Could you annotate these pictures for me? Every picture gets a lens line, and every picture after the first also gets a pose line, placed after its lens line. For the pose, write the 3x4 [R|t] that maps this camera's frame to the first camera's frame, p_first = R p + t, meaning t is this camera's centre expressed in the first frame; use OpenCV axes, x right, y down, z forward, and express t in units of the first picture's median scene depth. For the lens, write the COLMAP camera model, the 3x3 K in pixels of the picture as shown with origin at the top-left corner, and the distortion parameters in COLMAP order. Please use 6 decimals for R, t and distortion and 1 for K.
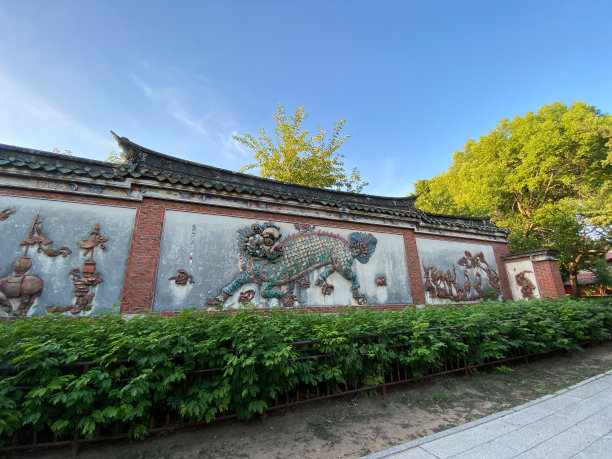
lens RADIAL K [[249.8, 0, 306.0], [0, 249.8, 229.5], [0, 0, 1]] dist [0.030523, -0.025827]
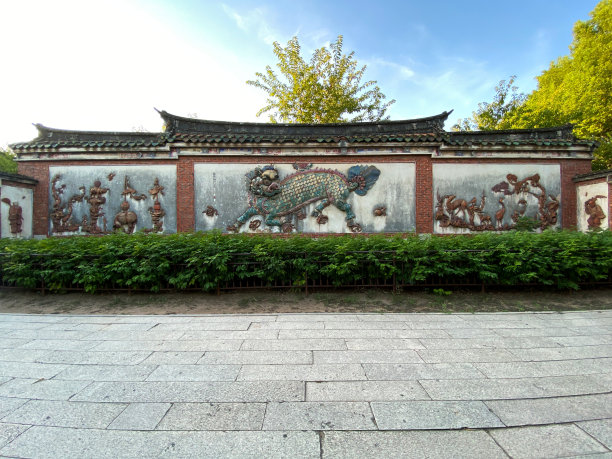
lens RADIAL K [[249.8, 0, 306.0], [0, 249.8, 229.5], [0, 0, 1]] dist [0.030523, -0.025827]
pose [[0.919528, 0.018029, -0.392610, 0.526437], [0.093077, 0.960541, 0.262104, -0.032108], [0.381843, -0.277555, 0.881566, -0.084675]]
